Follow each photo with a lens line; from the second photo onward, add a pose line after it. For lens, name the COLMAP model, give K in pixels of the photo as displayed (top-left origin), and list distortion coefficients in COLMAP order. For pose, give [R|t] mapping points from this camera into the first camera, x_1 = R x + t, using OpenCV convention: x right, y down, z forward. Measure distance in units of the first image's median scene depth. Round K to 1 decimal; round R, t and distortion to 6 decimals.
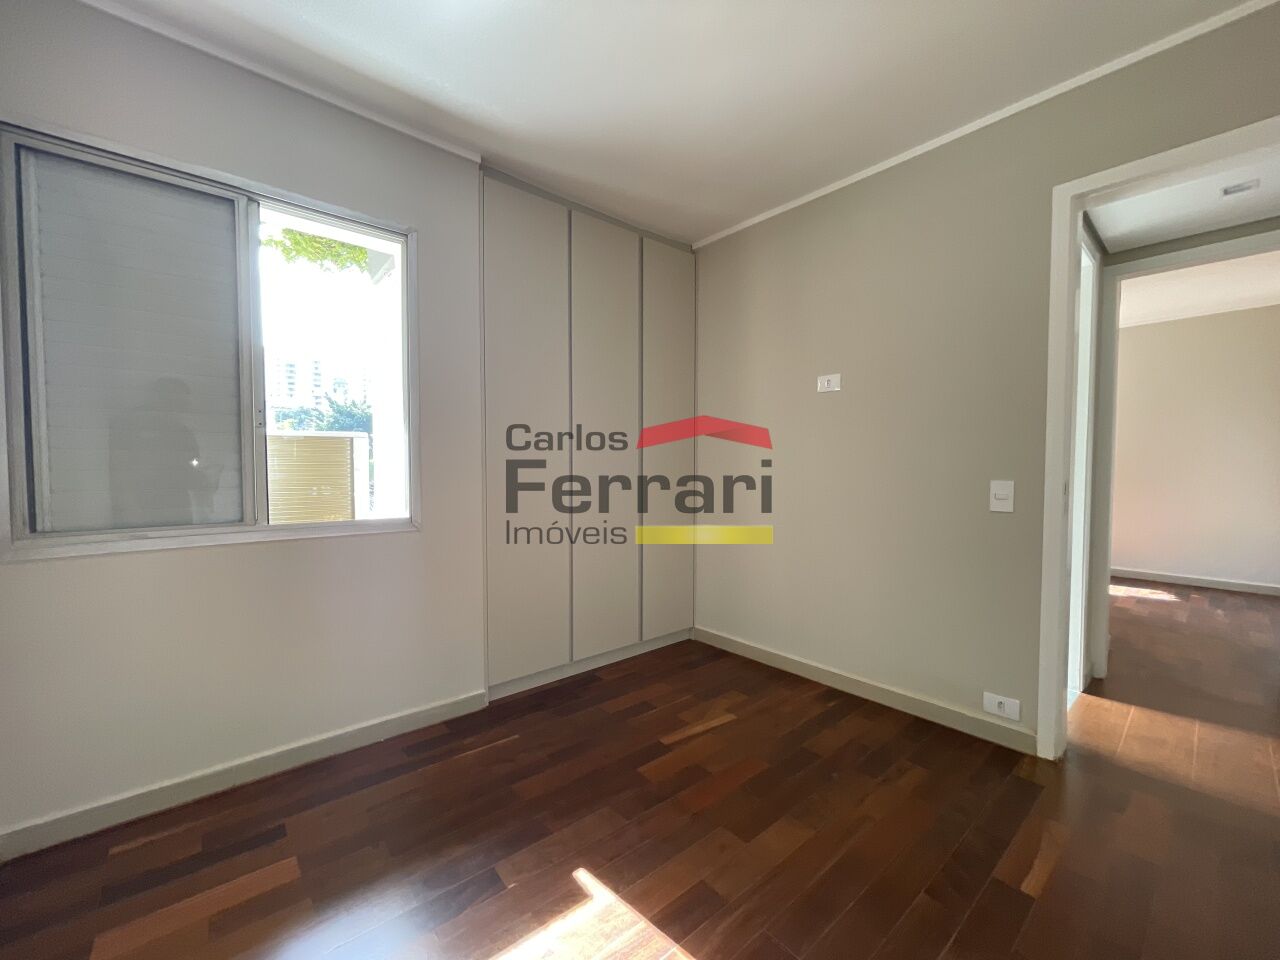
lens RADIAL K [[519.2, 0, 639.2], [0, 519.2, 482.0], [0, 0, 1]] dist [-0.003893, -0.000006]
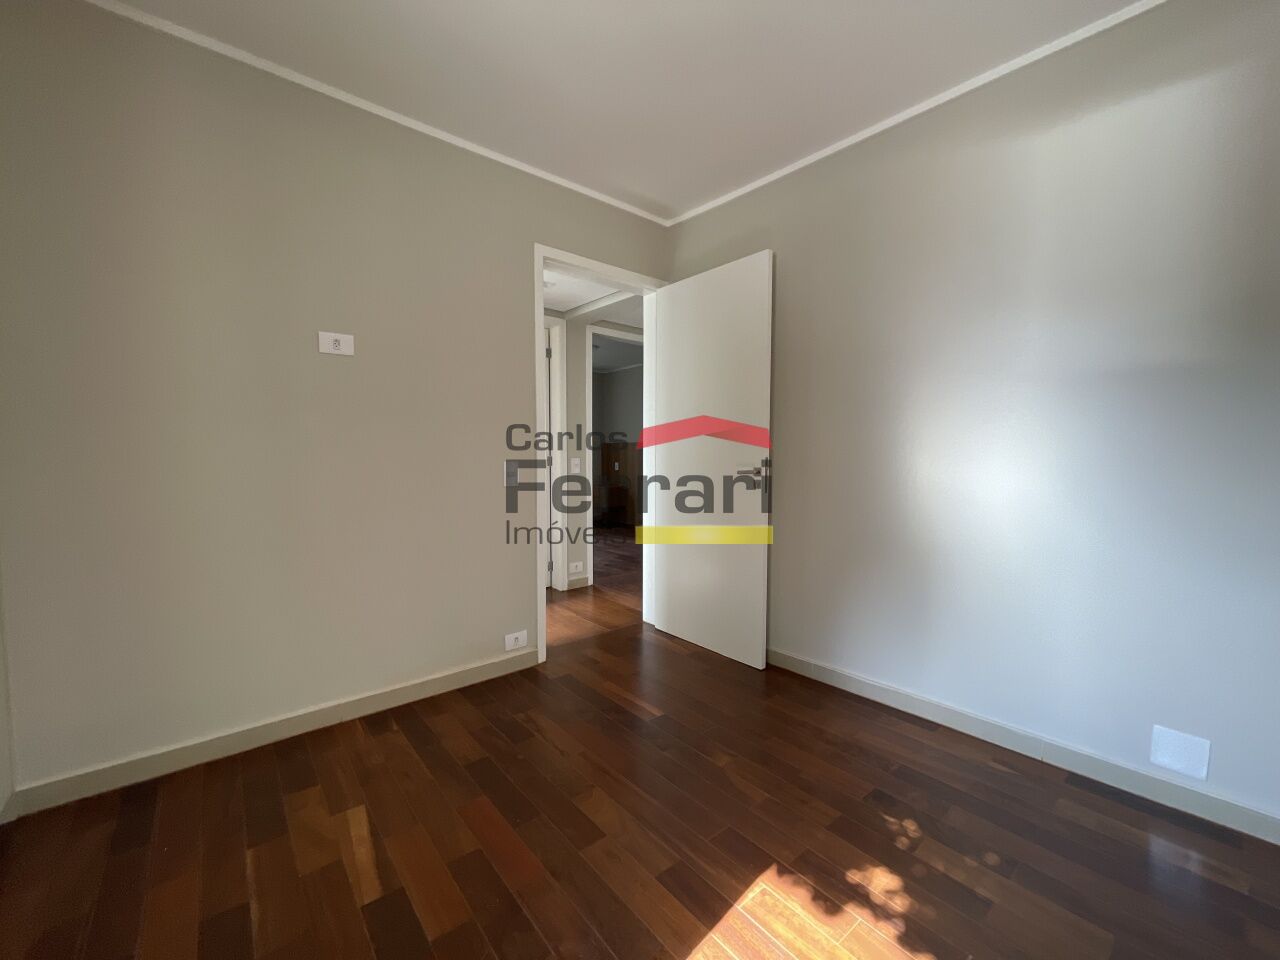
lens RADIAL K [[519.2, 0, 639.9], [0, 519.2, 482.0], [0, 0, 1]] dist [-0.003893, -0.000006]
pose [[0.009250, -0.053475, 0.998526, -0.503592], [0.033515, 0.998025, 0.053138, -0.008138], [-0.999395, 0.032974, 0.011024, 0.628764]]
